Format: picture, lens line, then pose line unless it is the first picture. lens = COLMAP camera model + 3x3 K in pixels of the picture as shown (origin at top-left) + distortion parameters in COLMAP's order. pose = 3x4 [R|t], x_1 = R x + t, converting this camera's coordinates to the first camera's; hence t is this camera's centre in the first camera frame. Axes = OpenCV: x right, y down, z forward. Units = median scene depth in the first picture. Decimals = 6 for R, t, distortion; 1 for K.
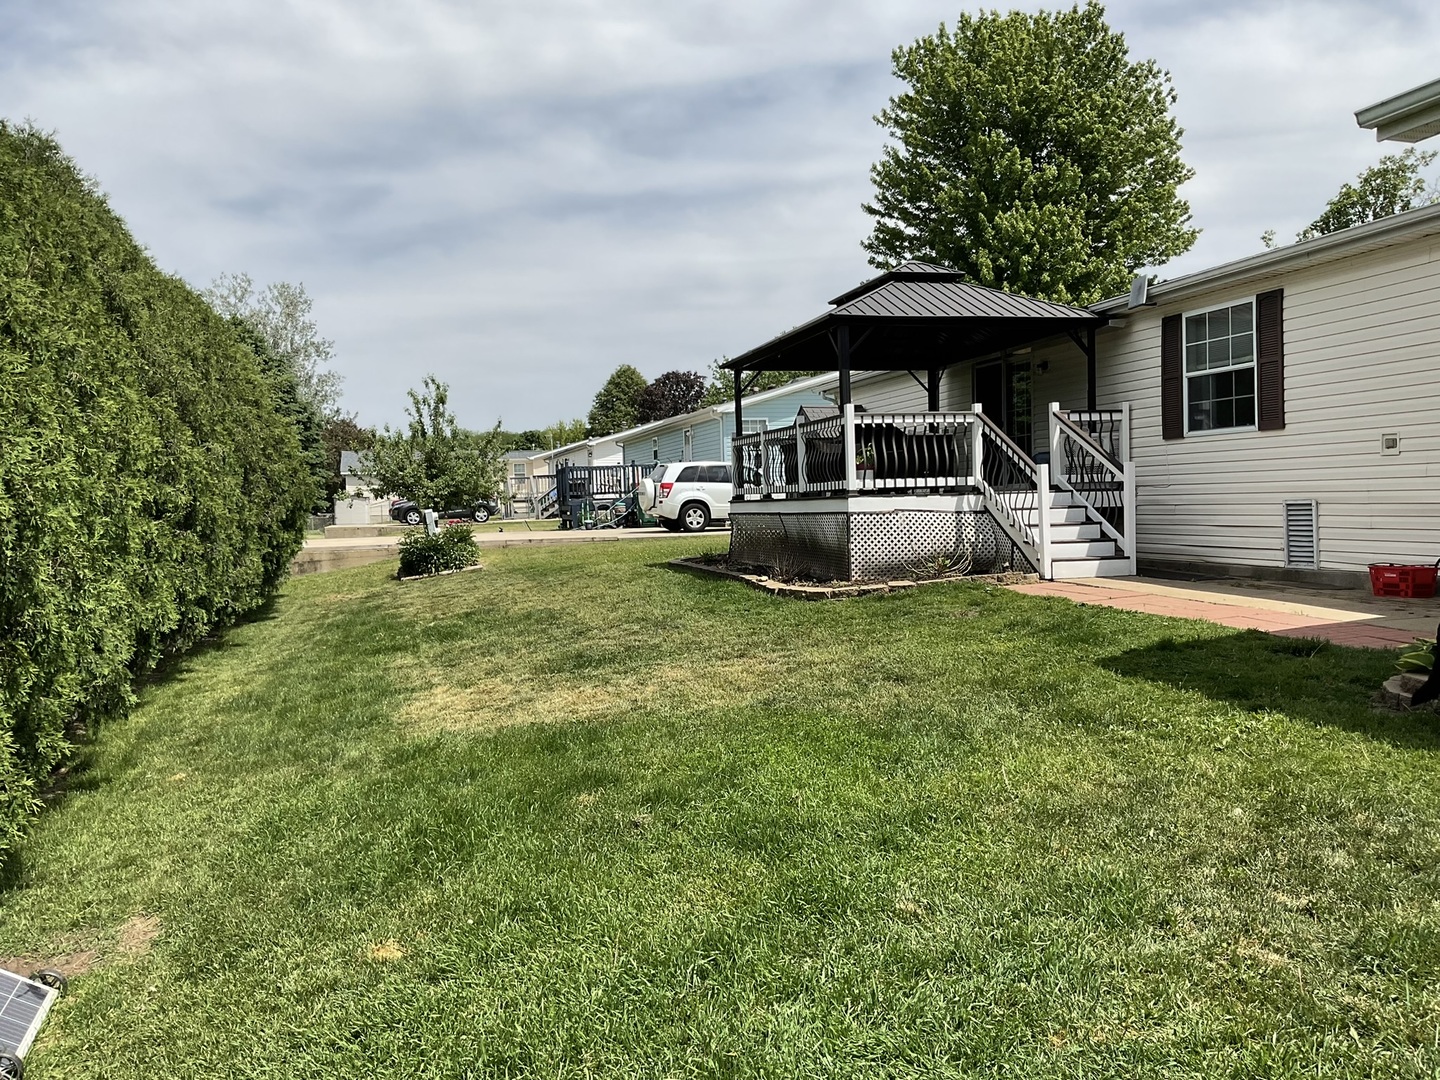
lens RADIAL K [[1196.1, 0, 703.9], [0, 1196.1, 547.6], [0, 0, 1]] dist [0.070476, -0.173875]
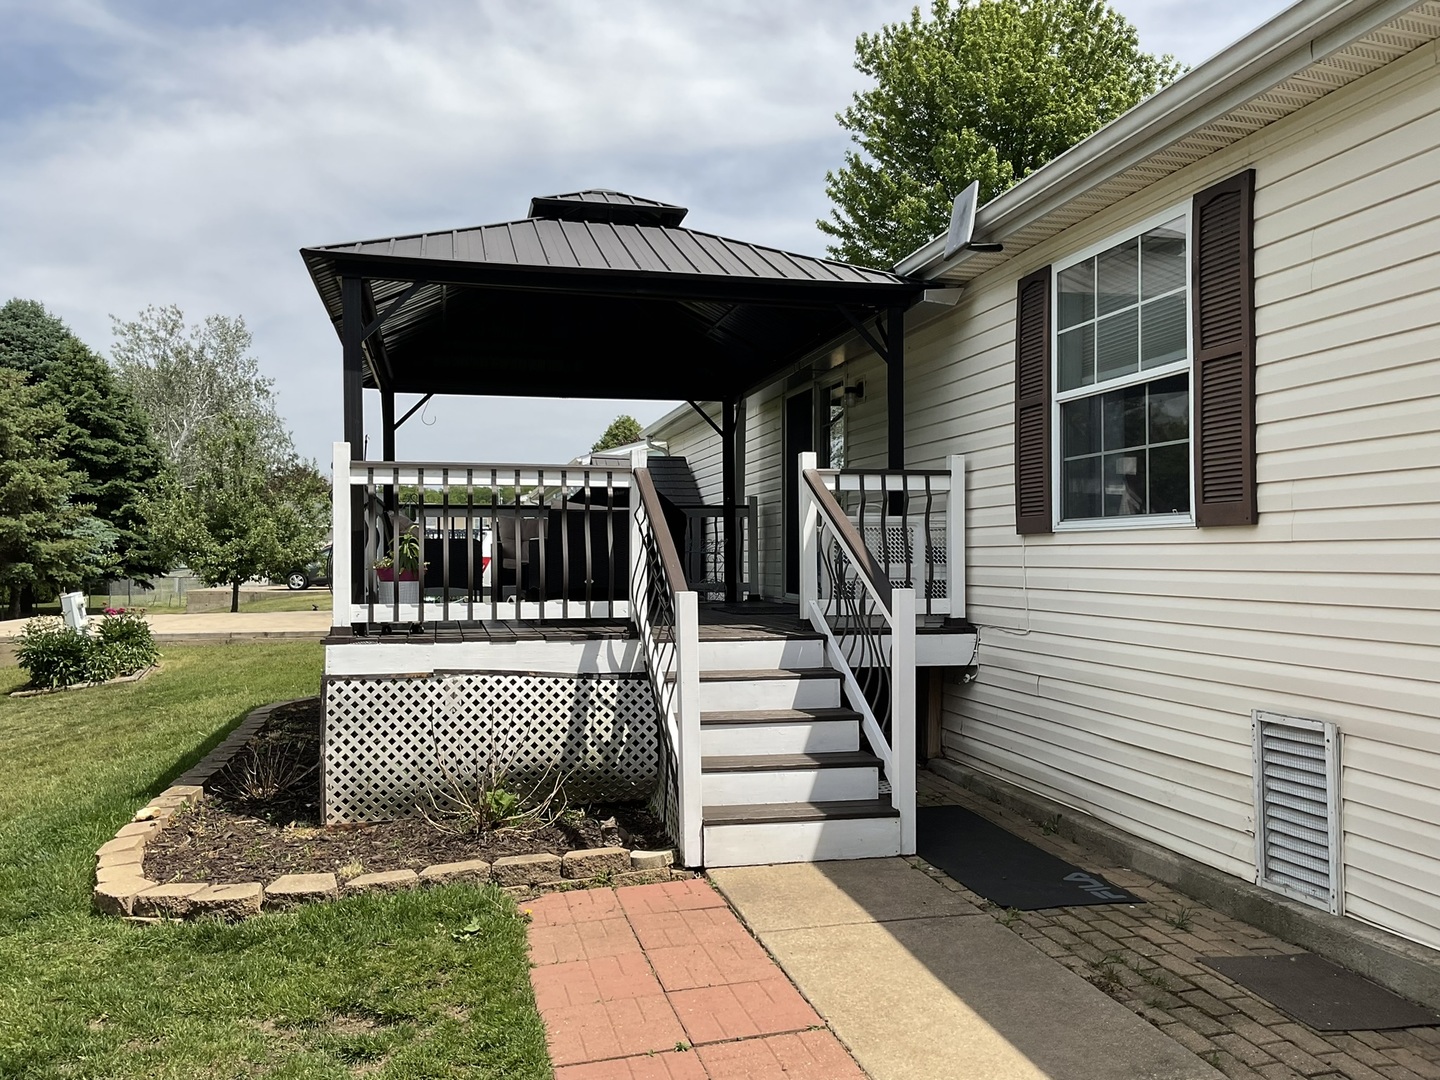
lens RADIAL K [[1224.8, 0, 720.0], [0, 1224.8, 540.0], [0, 0, 1]] dist [0.048864, -0.008616]
pose [[0.999557, 0.024894, -0.016309, 0.272645], [-0.025711, 0.998319, -0.051941, -0.059535], [0.014989, 0.052338, 0.998517, 0.515852]]
